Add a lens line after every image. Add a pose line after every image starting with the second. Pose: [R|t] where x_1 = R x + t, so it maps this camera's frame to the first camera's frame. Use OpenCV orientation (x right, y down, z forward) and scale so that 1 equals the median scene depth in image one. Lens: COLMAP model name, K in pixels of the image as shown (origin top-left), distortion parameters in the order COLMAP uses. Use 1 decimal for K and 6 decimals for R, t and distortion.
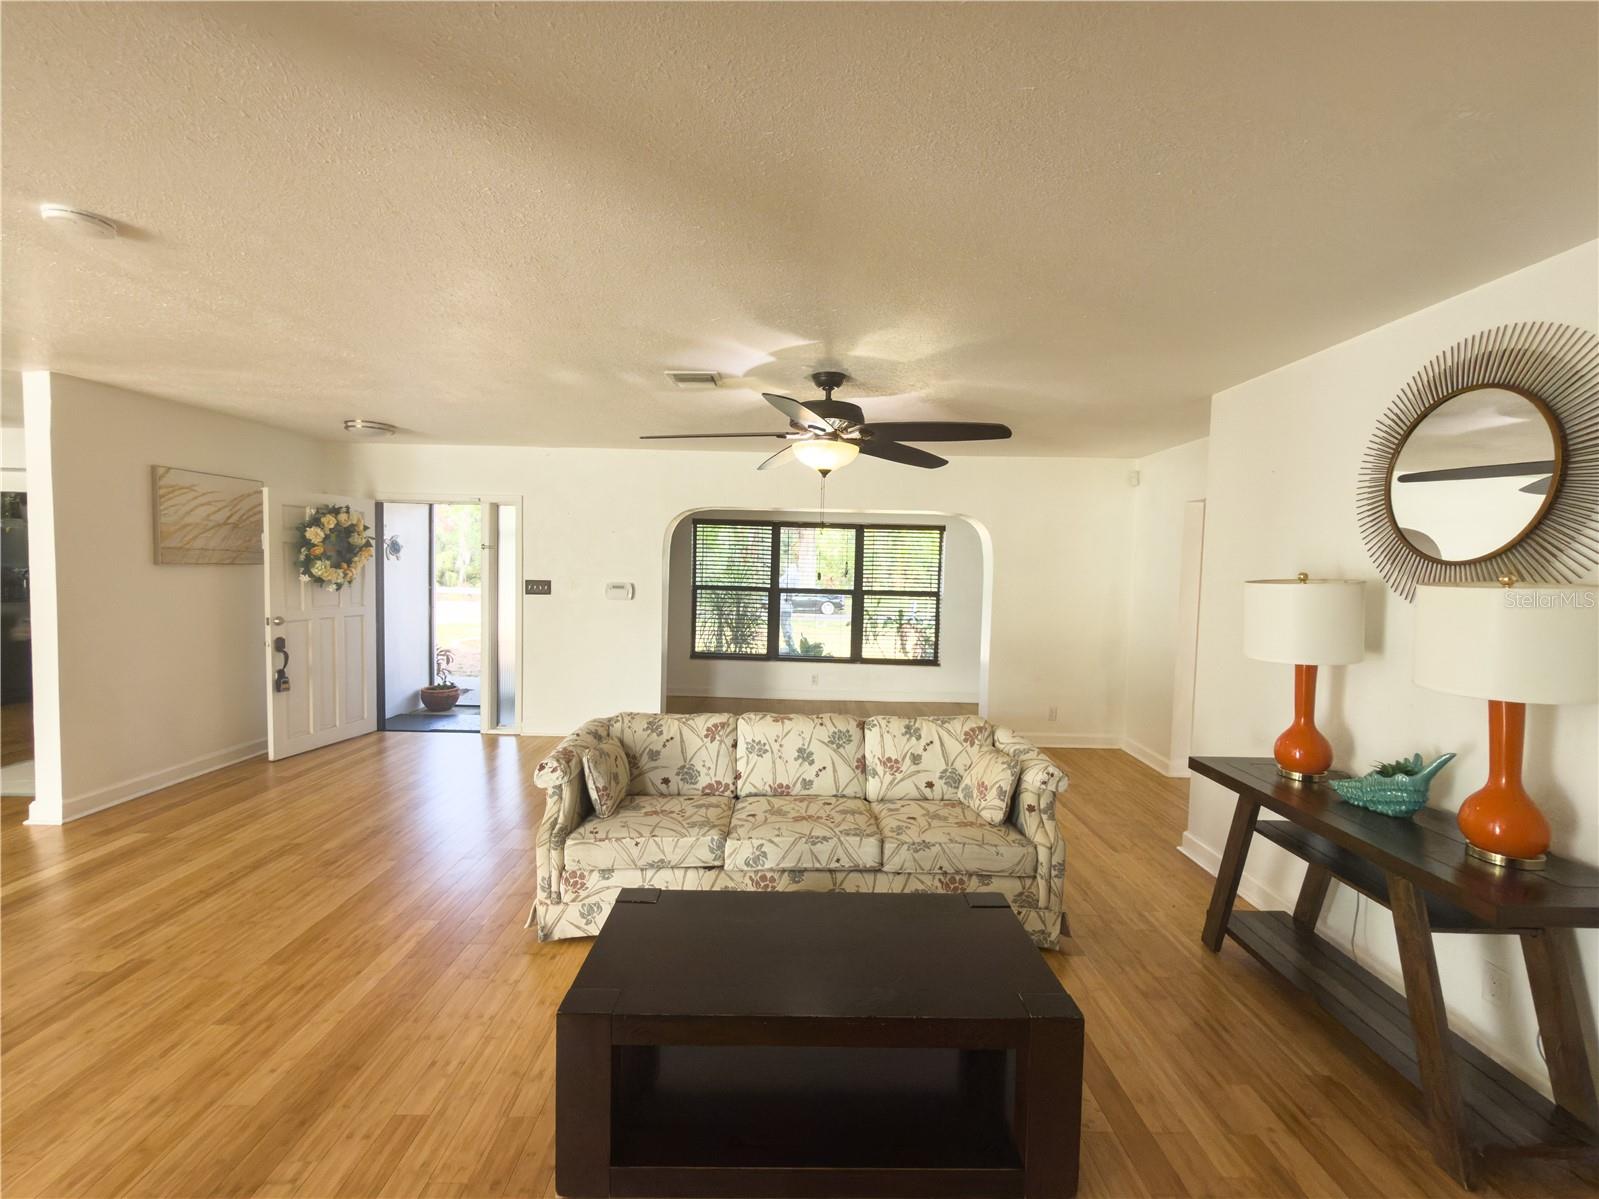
lens RADIAL K [[674.7, 0, 799.7], [0, 674.7, 602.6], [0, 0, 1]] dist [0.000995, -0.000203]
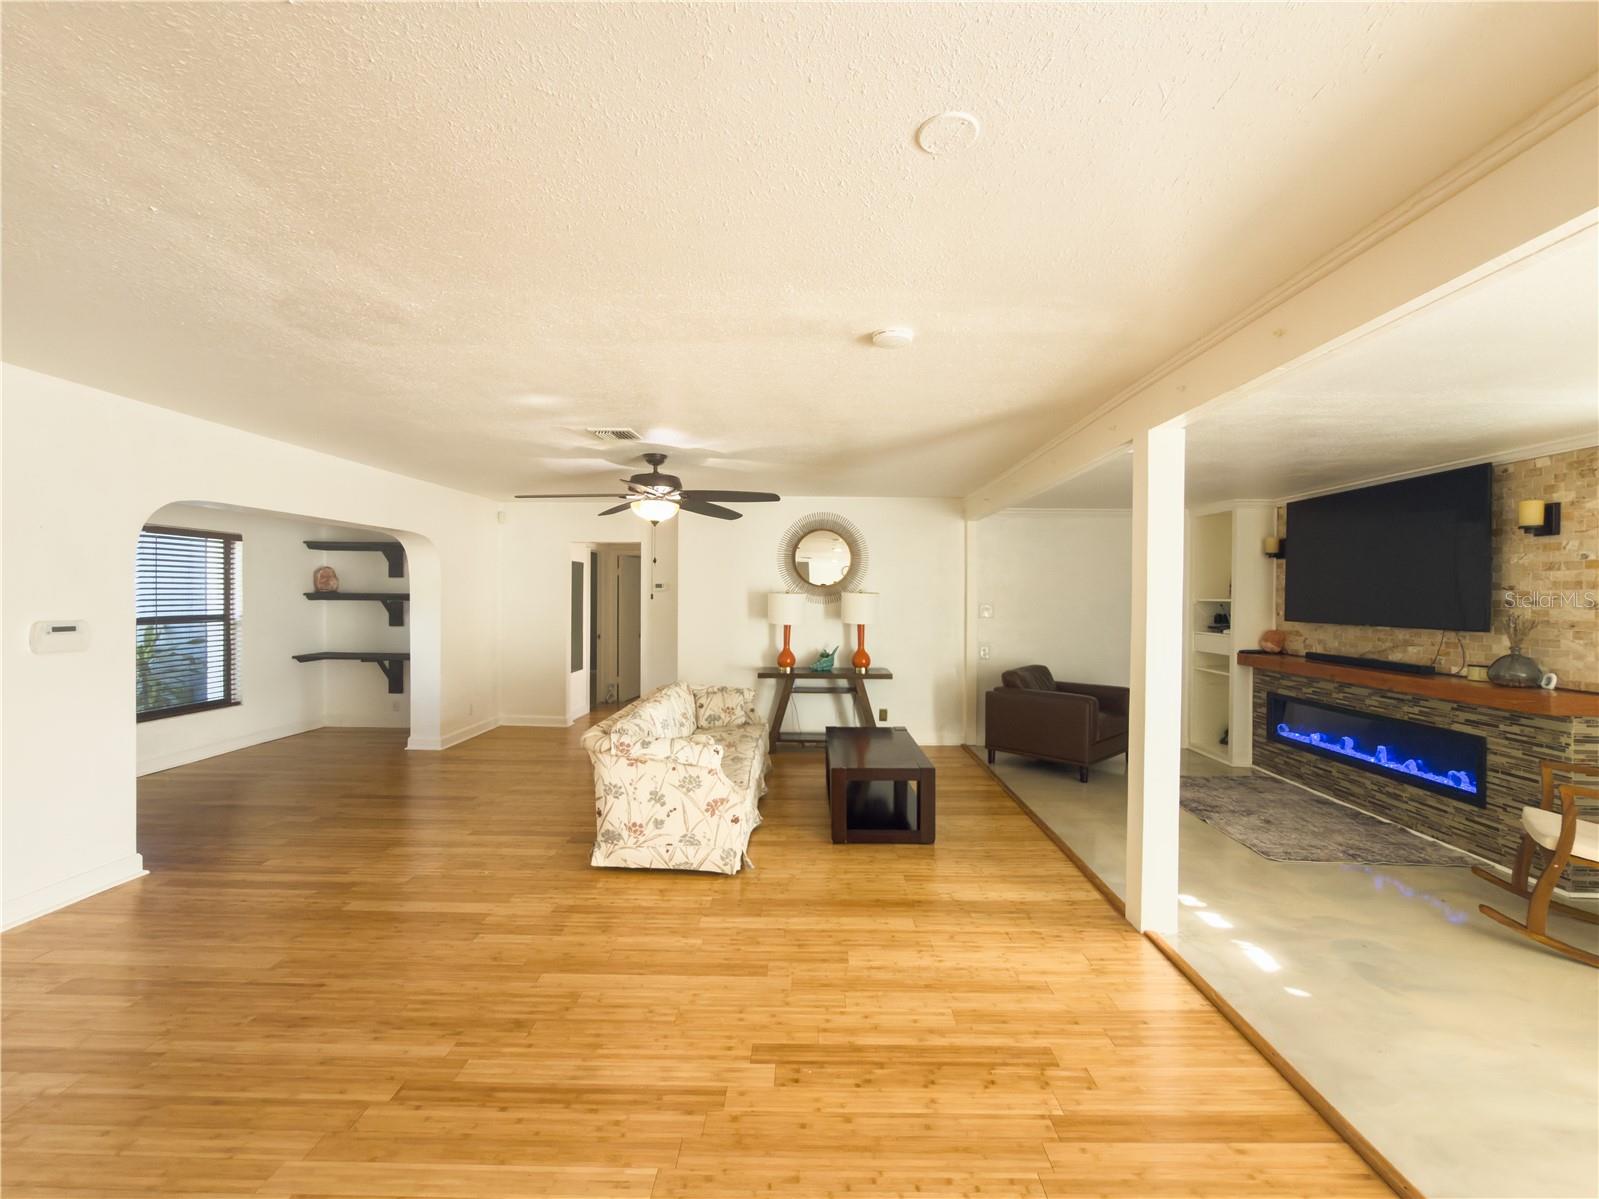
lens RADIAL K [[674.7, 0, 799.7], [0, 674.7, 602.6], [0, 0, 1]] dist [0.000995, -0.000203]
pose [[0.026088, -0.036304, 0.999000, -0.590411], [0.046766, 0.998291, 0.035057, -0.026432], [-0.998565, 0.045805, 0.027742, 0.287320]]
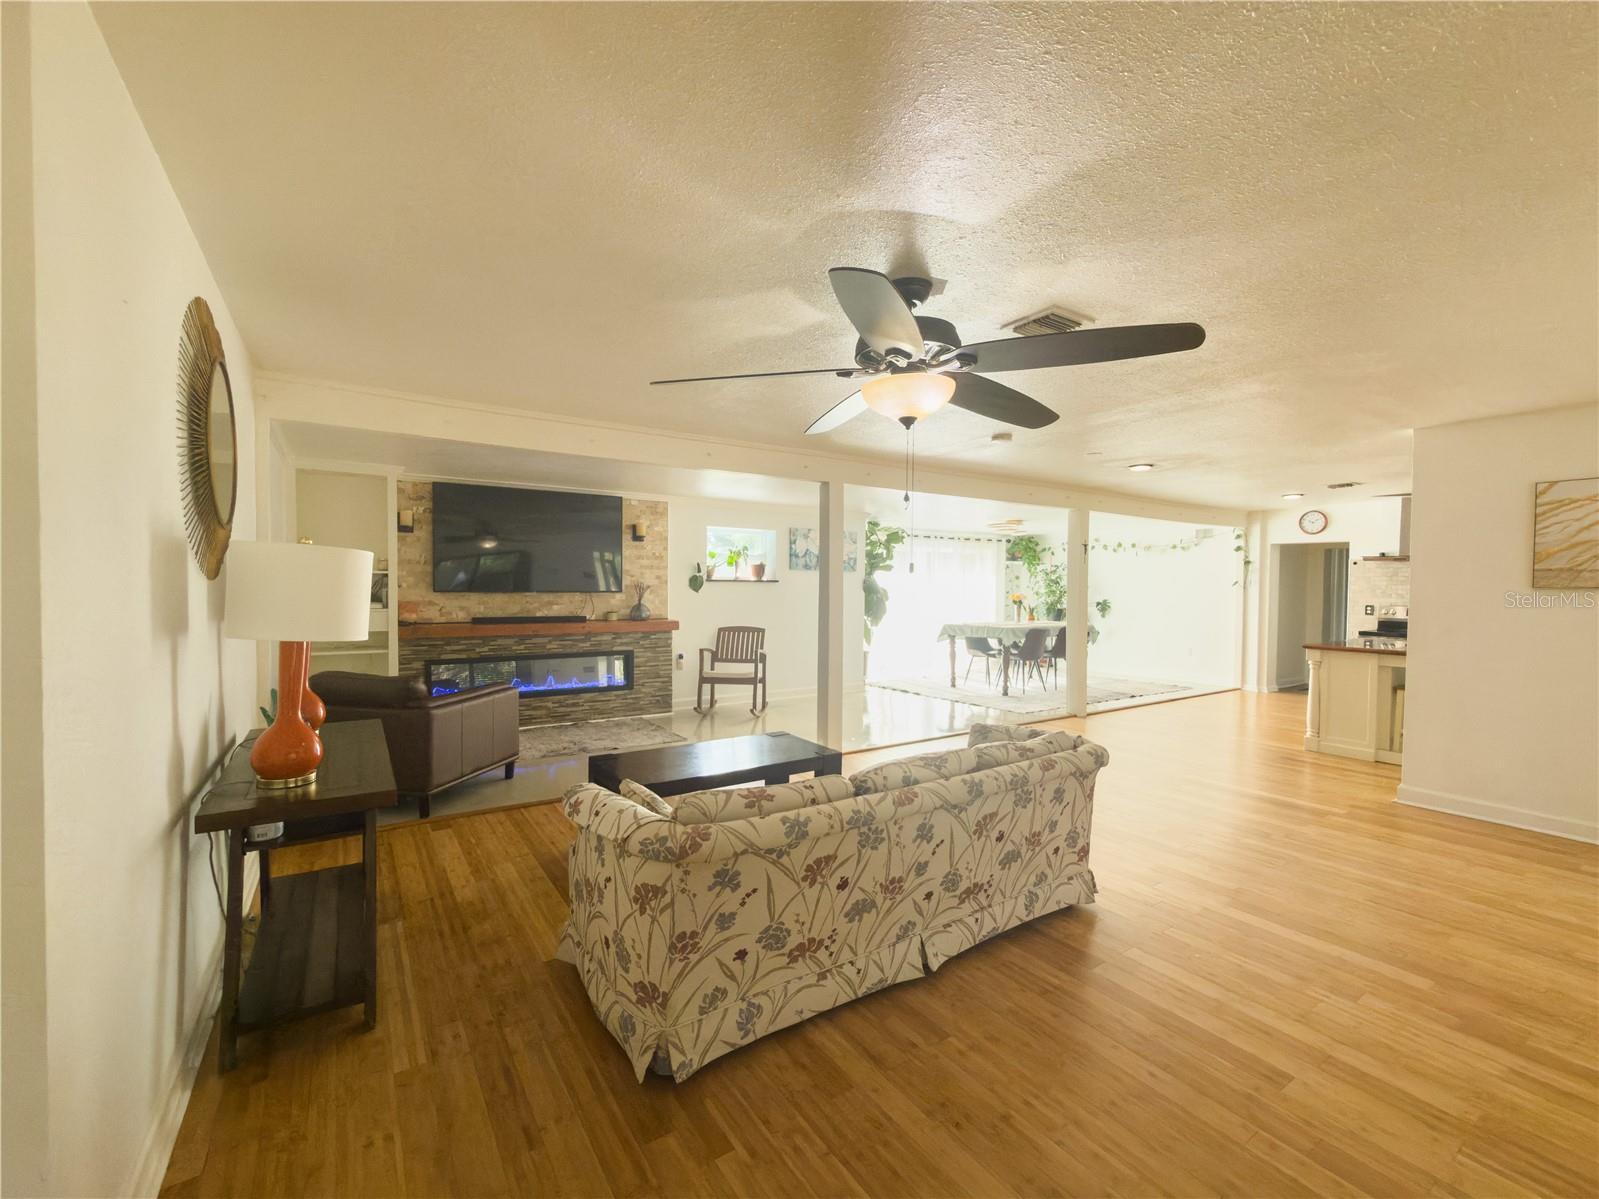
lens RADIAL K [[674.7, 0, 799.7], [0, 674.7, 602.6], [0, 0, 1]] dist [0.000995, -0.000203]
pose [[-0.833526, -0.019831, -0.552125, 0.225848], [-0.061622, 0.996457, 0.057238, -0.015010], [0.549033, 0.081732, -0.831795, 0.667888]]
